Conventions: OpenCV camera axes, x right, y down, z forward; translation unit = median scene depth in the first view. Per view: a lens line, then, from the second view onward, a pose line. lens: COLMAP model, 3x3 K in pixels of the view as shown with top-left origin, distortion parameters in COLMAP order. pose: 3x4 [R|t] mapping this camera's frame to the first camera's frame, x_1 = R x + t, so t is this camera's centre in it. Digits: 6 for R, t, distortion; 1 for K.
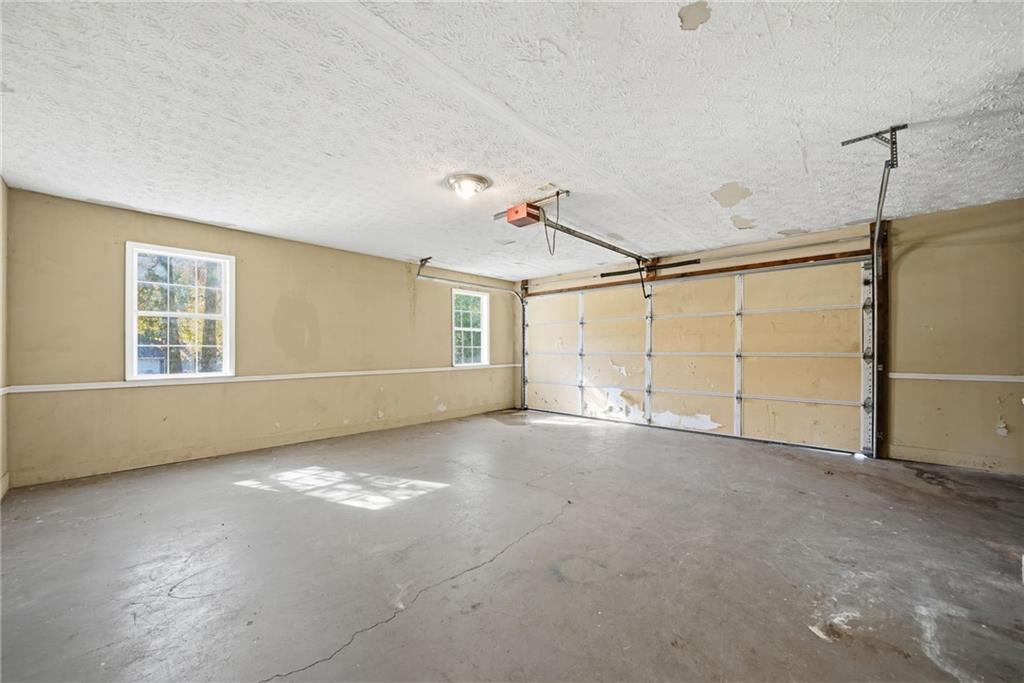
lens RADIAL K [[378.2, 0, 520.3], [0, 378.2, 348.6], [0, 0, 1]] dist [-0.011216, 0.000013]
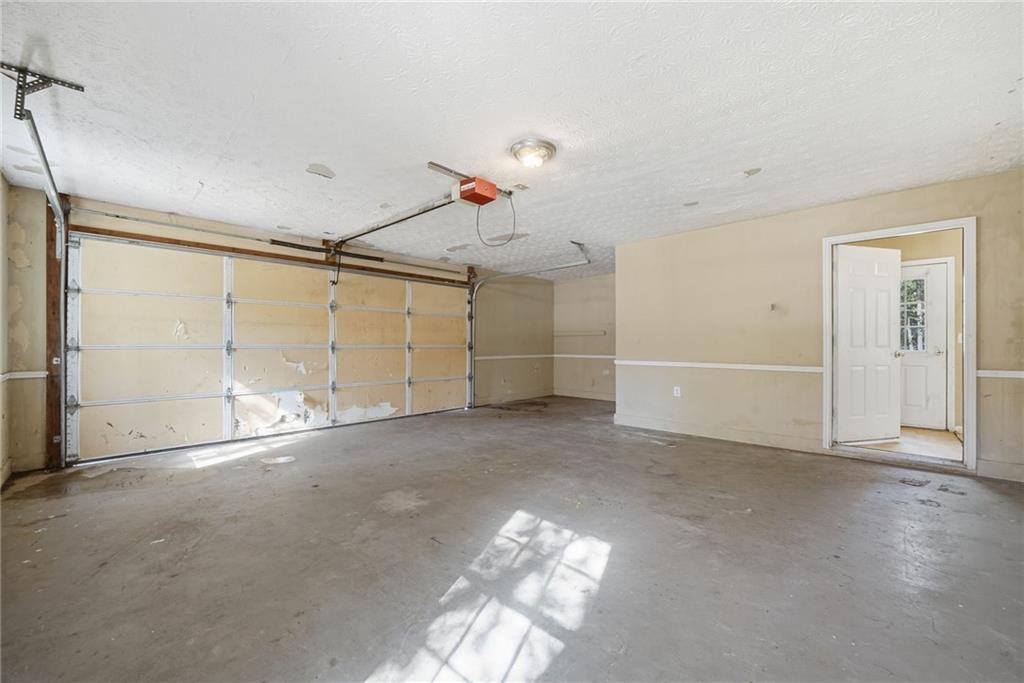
lens RADIAL K [[391.2, 0, 497.2], [0, 391.2, 342.2], [0, 0, 1]] dist [-0.001042, -0.000017]
pose [[0.072591, 0.005426, 0.997347, -0.642911], [-0.005784, 0.999971, -0.005019, 0.005916], [-0.997345, -0.005405, 0.072621, 0.624877]]
